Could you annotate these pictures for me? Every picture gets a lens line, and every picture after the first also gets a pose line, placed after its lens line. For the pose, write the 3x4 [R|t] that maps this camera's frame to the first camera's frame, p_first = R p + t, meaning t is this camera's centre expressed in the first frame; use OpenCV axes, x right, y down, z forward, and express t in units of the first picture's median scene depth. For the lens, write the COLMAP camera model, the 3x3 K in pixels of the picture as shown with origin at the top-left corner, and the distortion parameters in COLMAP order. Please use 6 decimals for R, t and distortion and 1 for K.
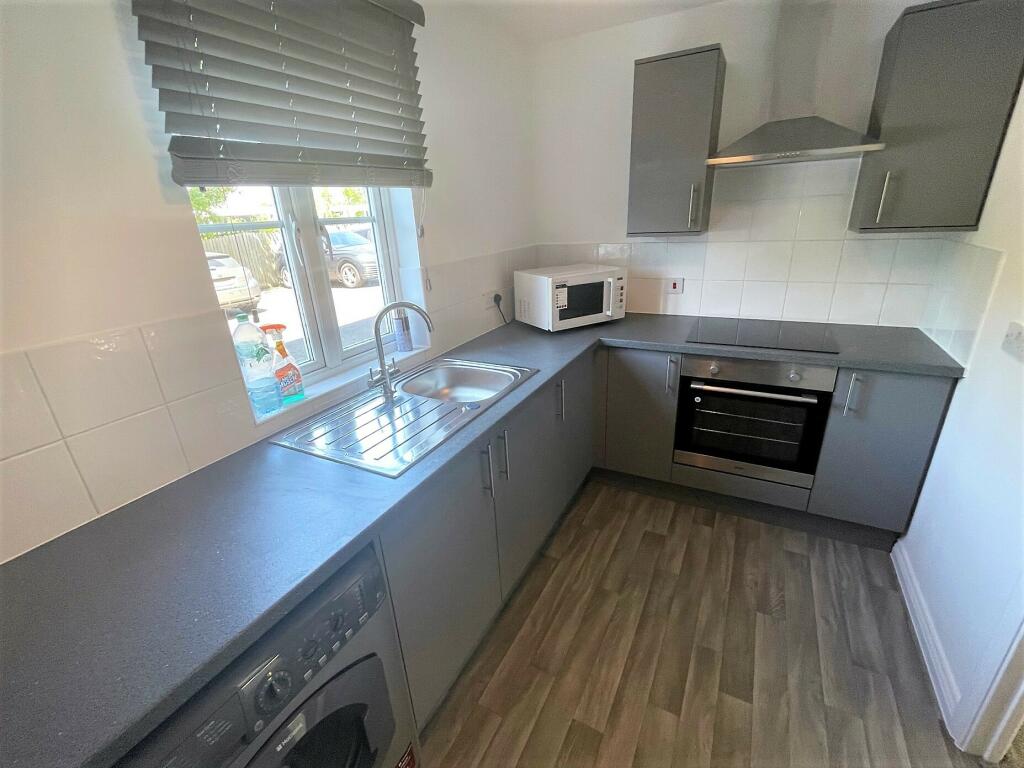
lens RADIAL K [[442.2, 0, 513.9], [0, 442.2, 382.2], [0, 0, 1]] dist [-0.001883, 0.000117]
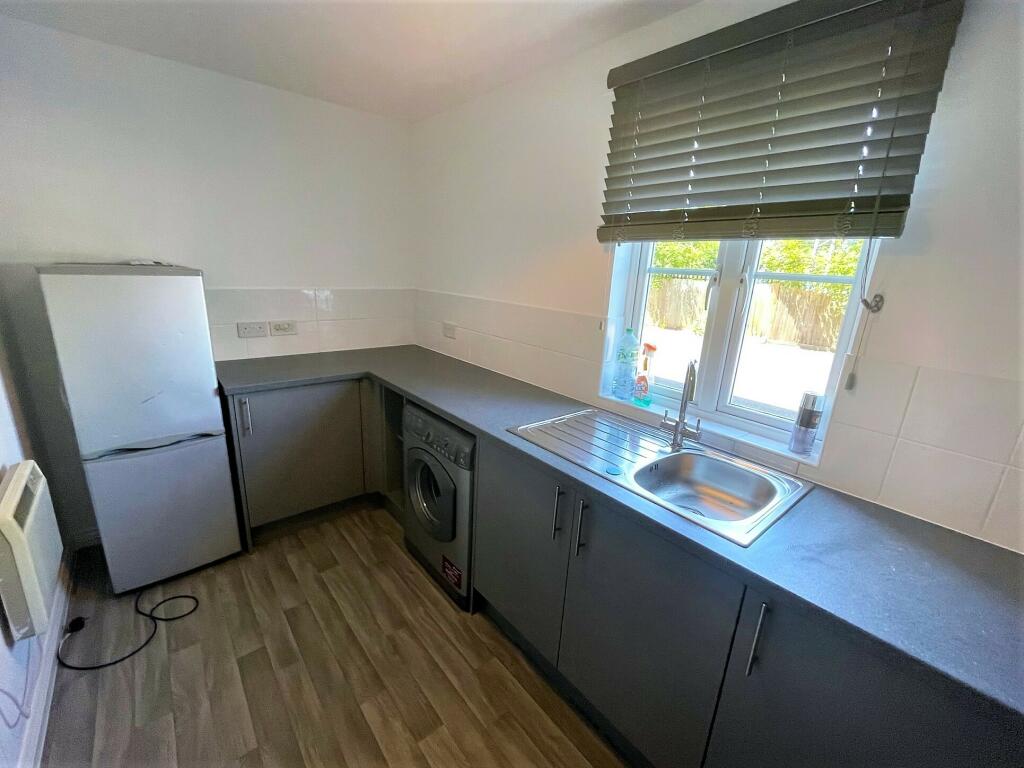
lens RADIAL K [[442.2, 0, 515.4], [0, 442.2, 390.1], [0, 0, 1]] dist [-0.001883, 0.000117]
pose [[-0.375968, 0.268691, -0.886822, 0.898789], [-0.370892, 0.833396, 0.409744, -0.511256], [0.849169, 0.482966, -0.213675, 1.242157]]
